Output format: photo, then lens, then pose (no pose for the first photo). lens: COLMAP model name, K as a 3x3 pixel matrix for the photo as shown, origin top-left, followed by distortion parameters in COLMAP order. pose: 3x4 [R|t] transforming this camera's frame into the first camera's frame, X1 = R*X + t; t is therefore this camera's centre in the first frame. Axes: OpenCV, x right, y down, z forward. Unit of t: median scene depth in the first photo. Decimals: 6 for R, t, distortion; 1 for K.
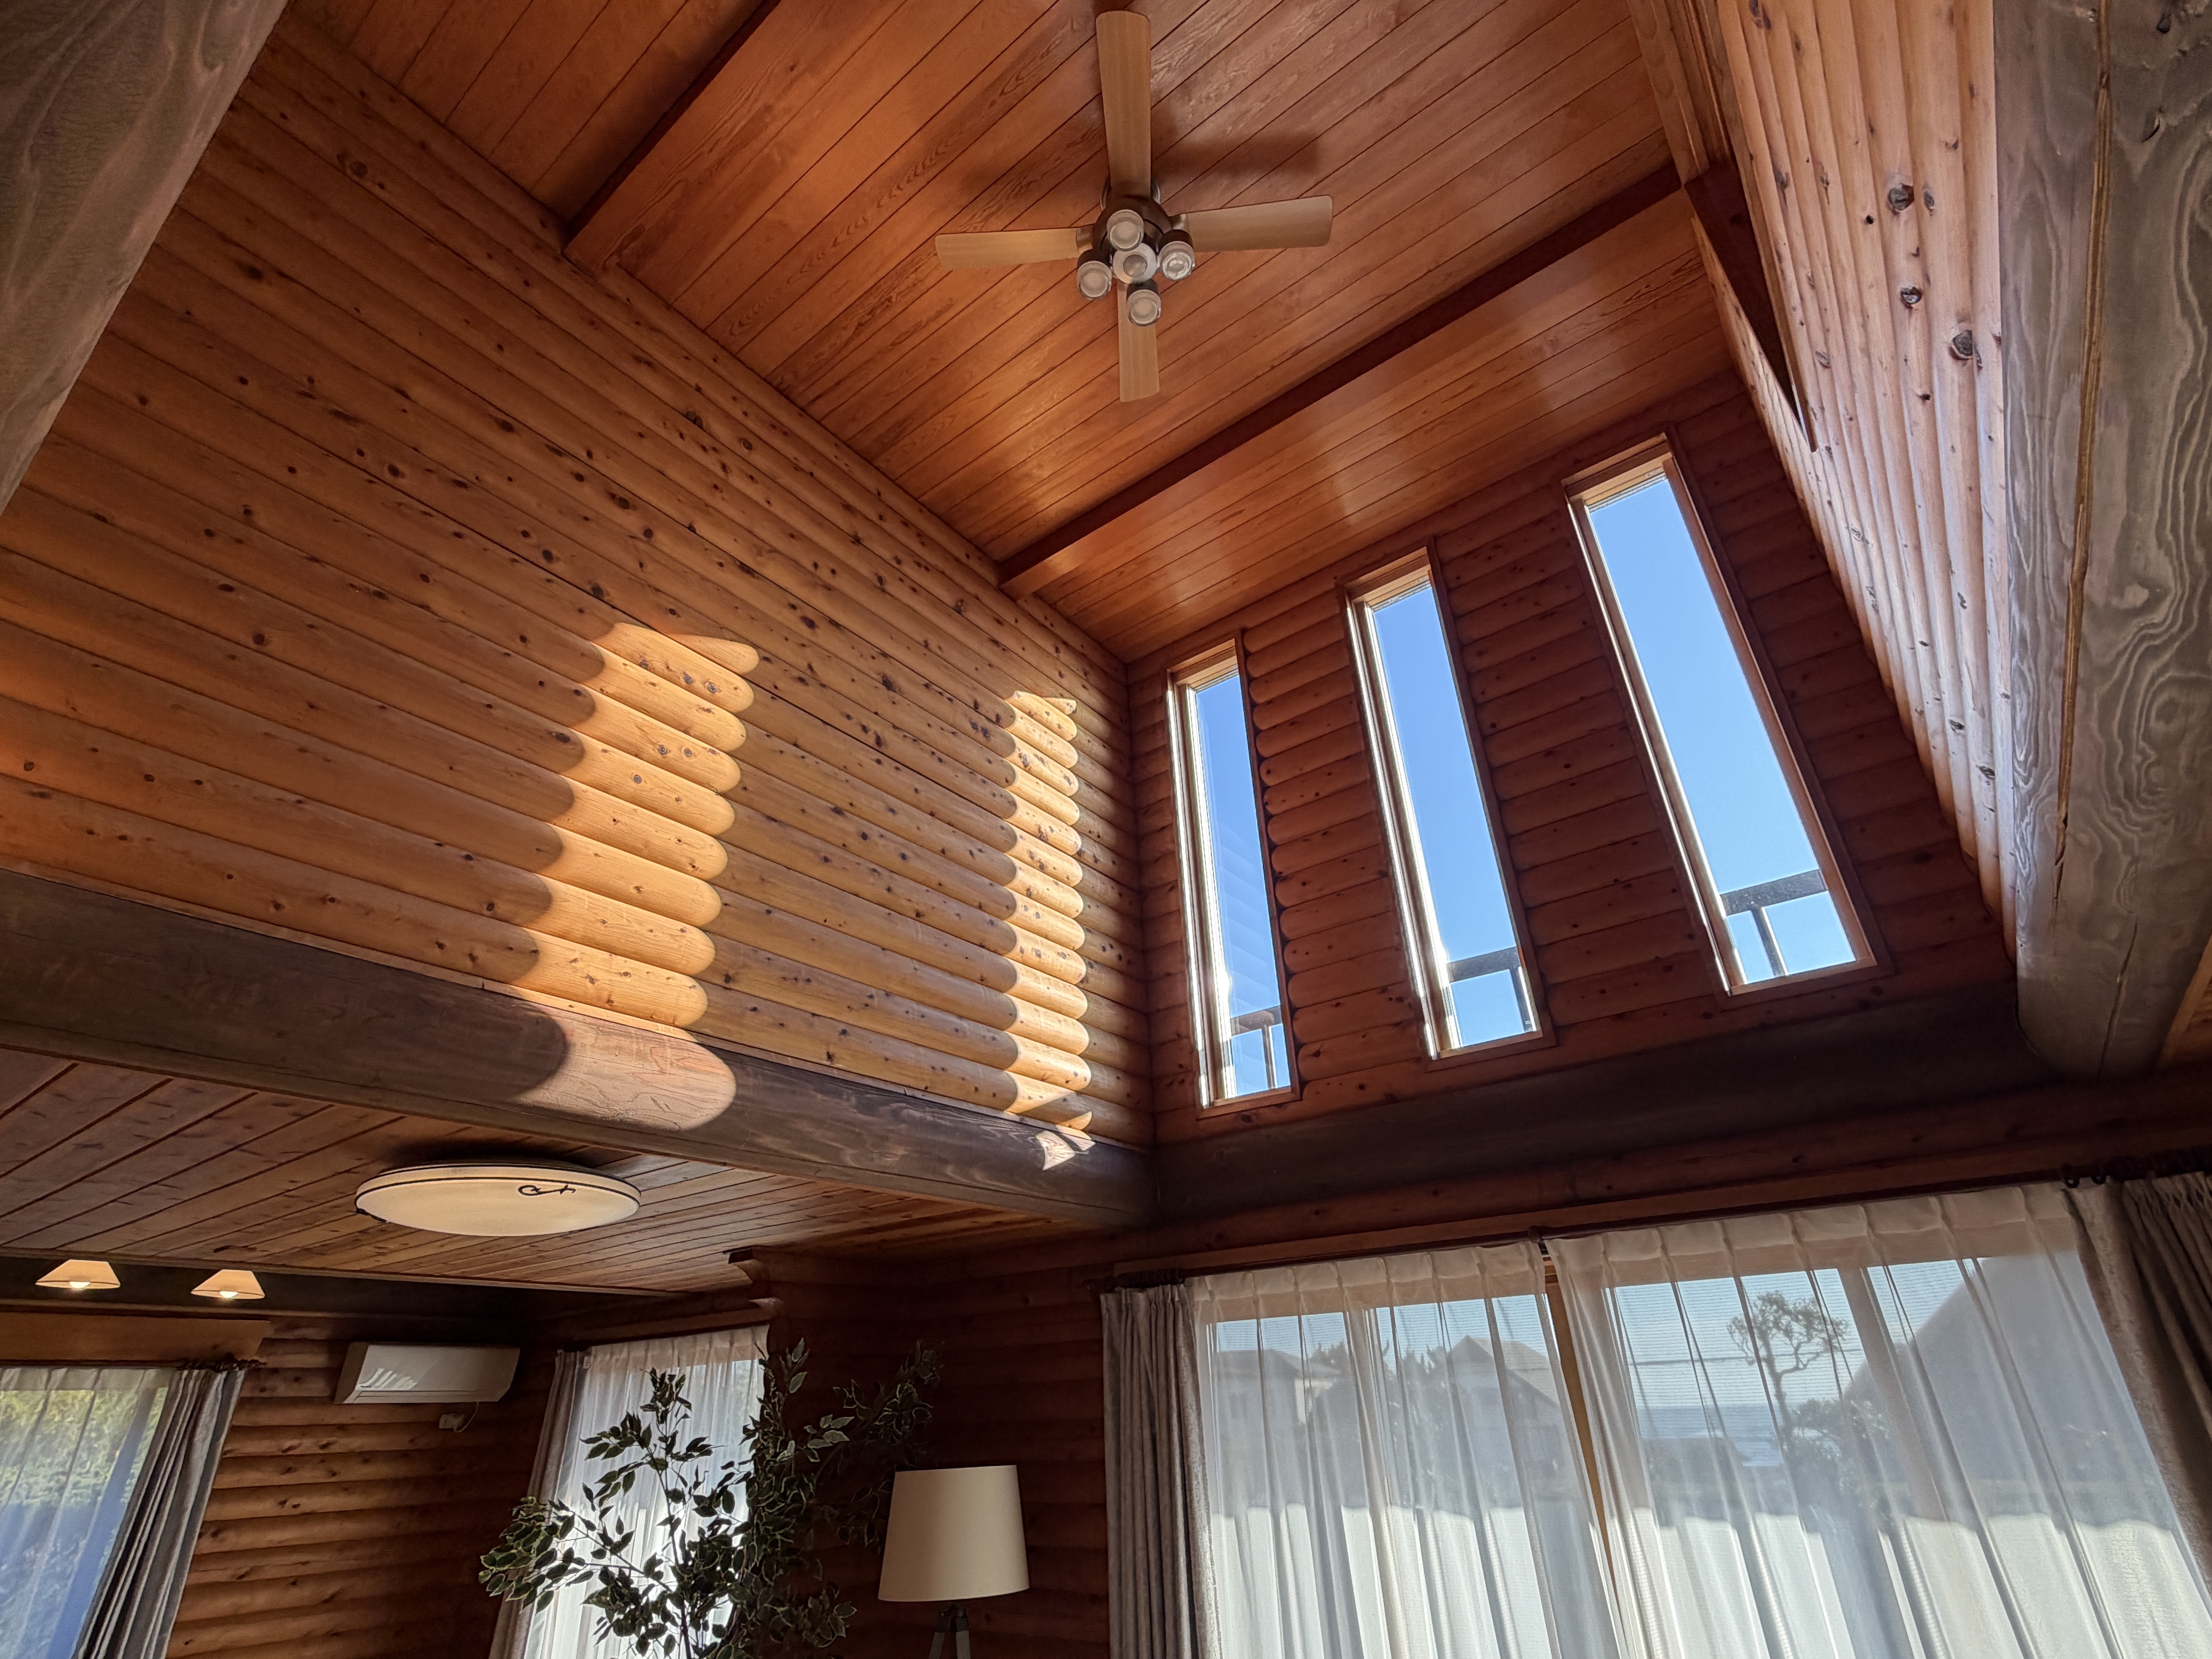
lens RADIAL K [[1080.4, 0, 1093.4], [0, 1080.4, 836.3], [0, 0, 1]] dist [-0.000372, 0.000667]
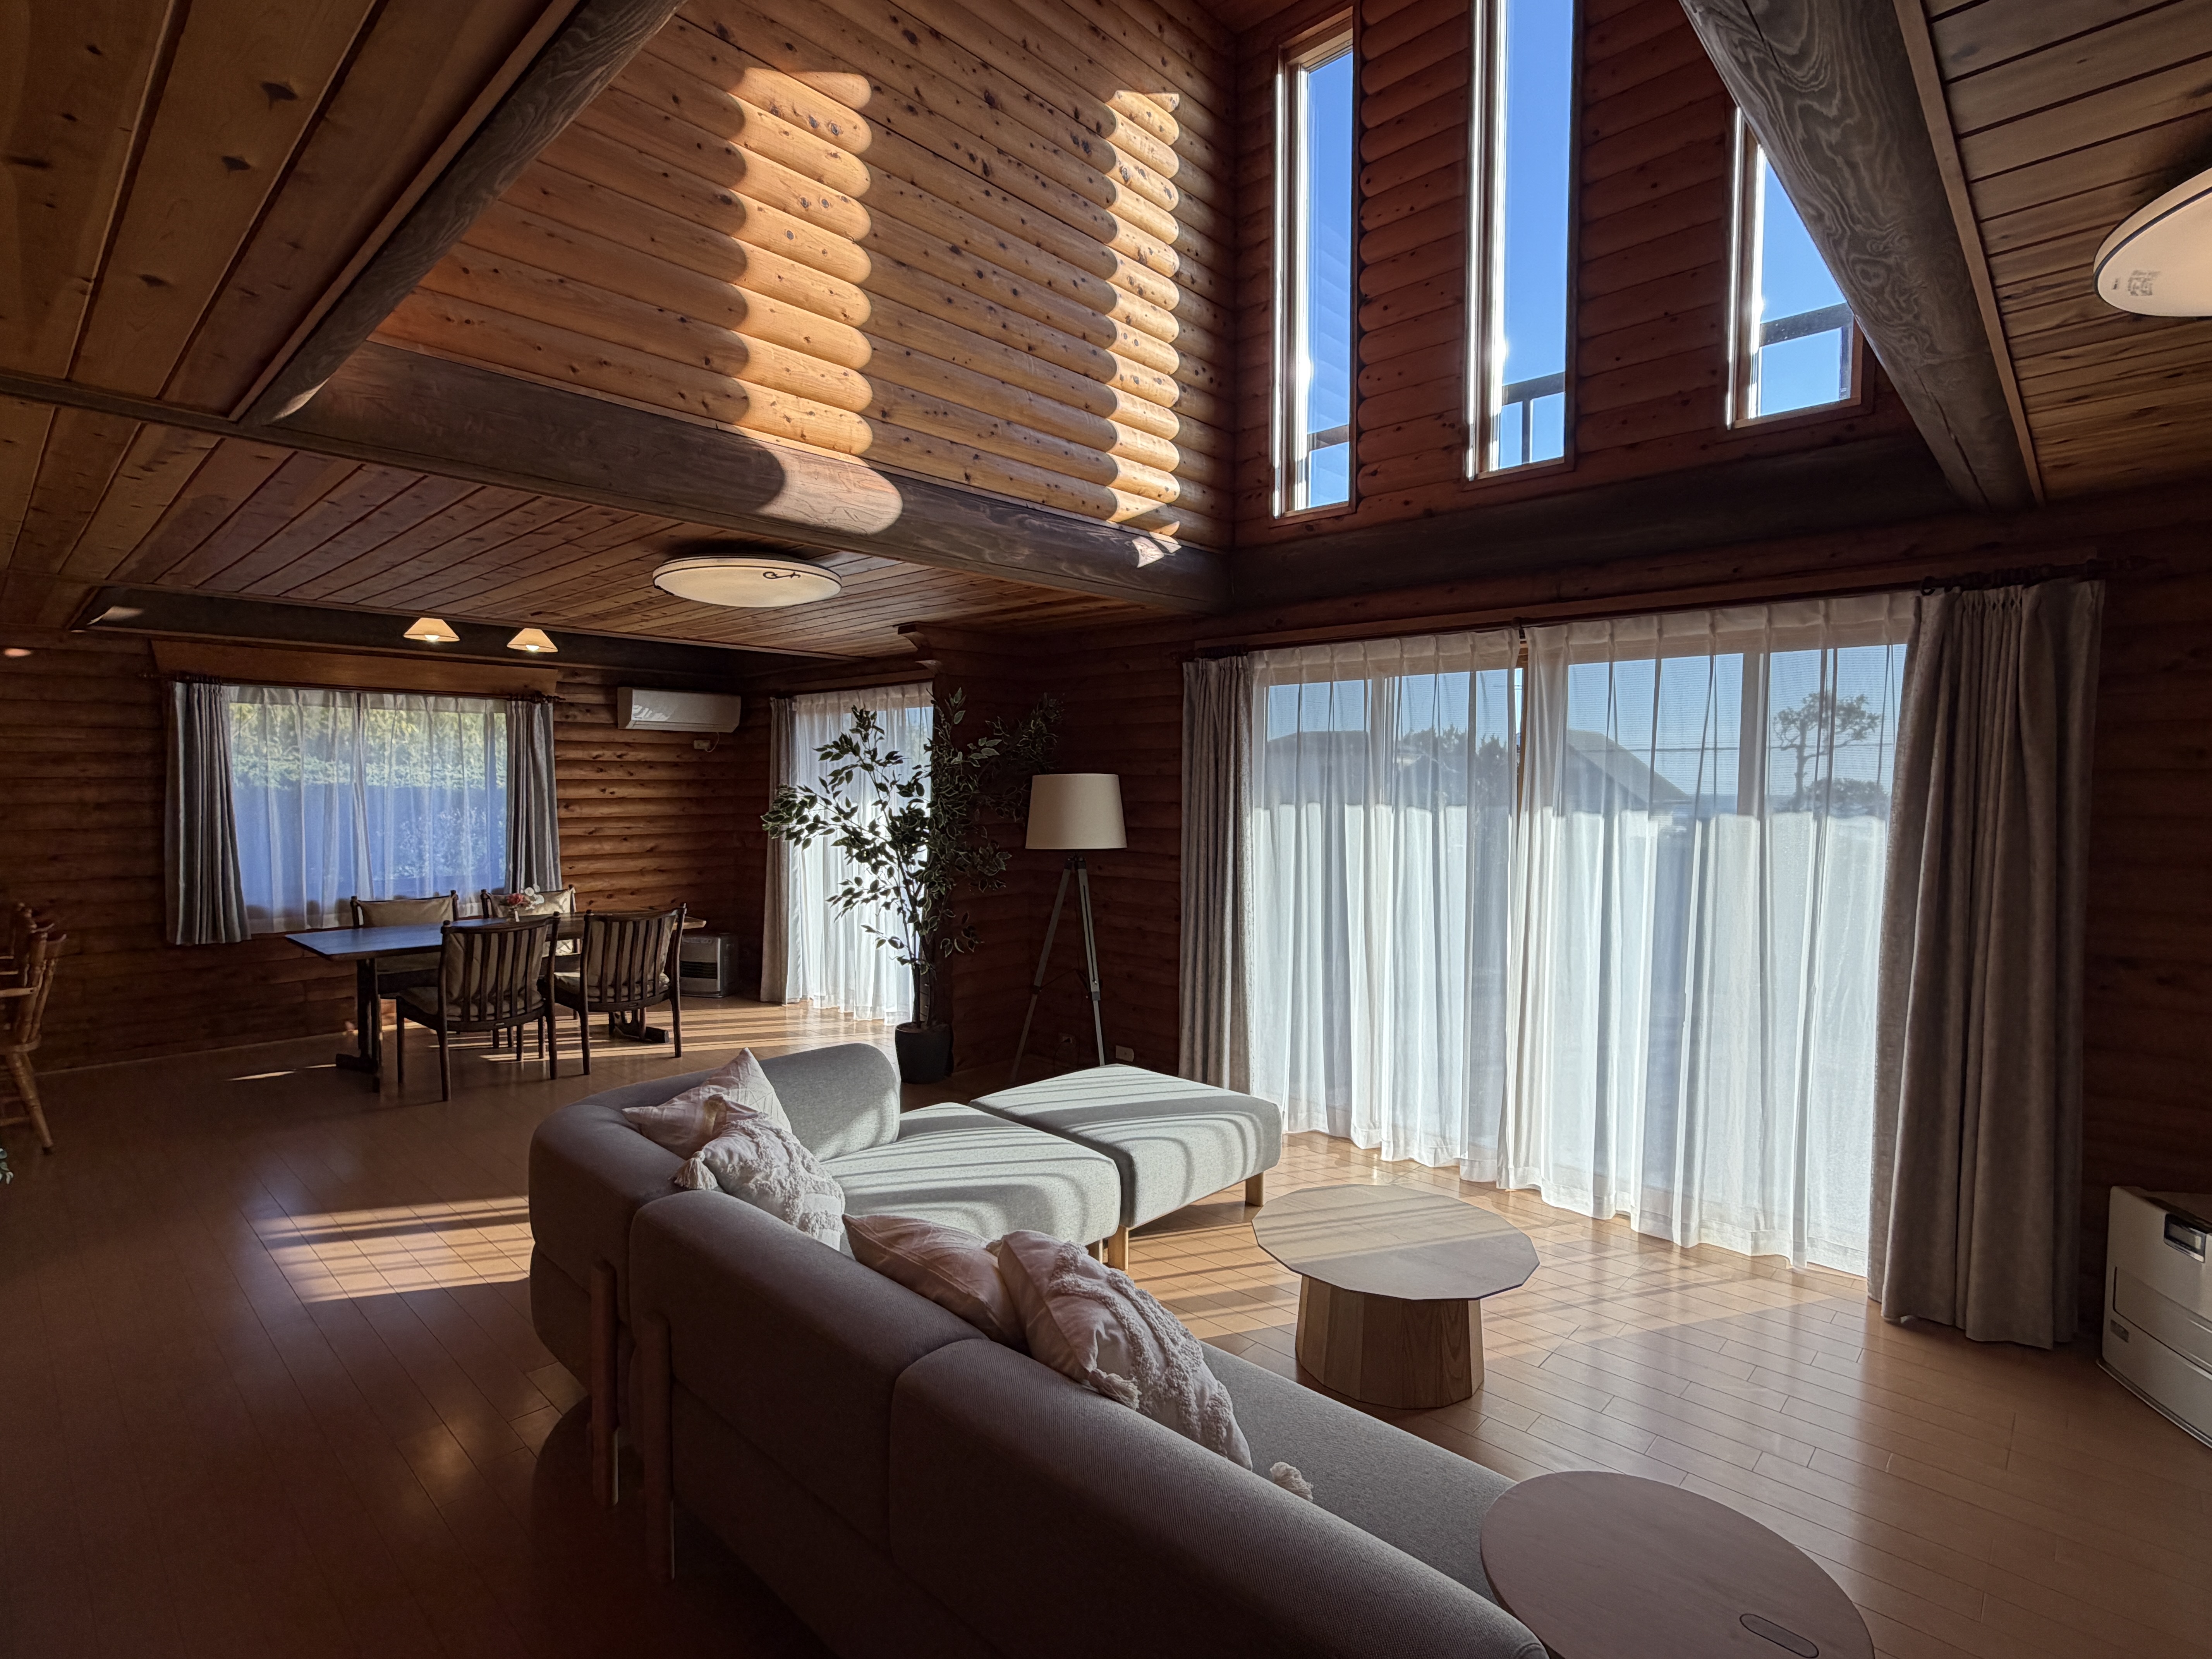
lens RADIAL K [[1080.4, 0, 1106.4], [0, 1080.4, 840.5], [0, 0, 1]] dist [-0.000372, 0.000667]
pose [[0.995450, 0.039770, -0.086584, 0.038339], [0.011112, 0.854065, 0.520048, -0.074275], [0.094630, -0.518644, 0.849737, -0.237967]]
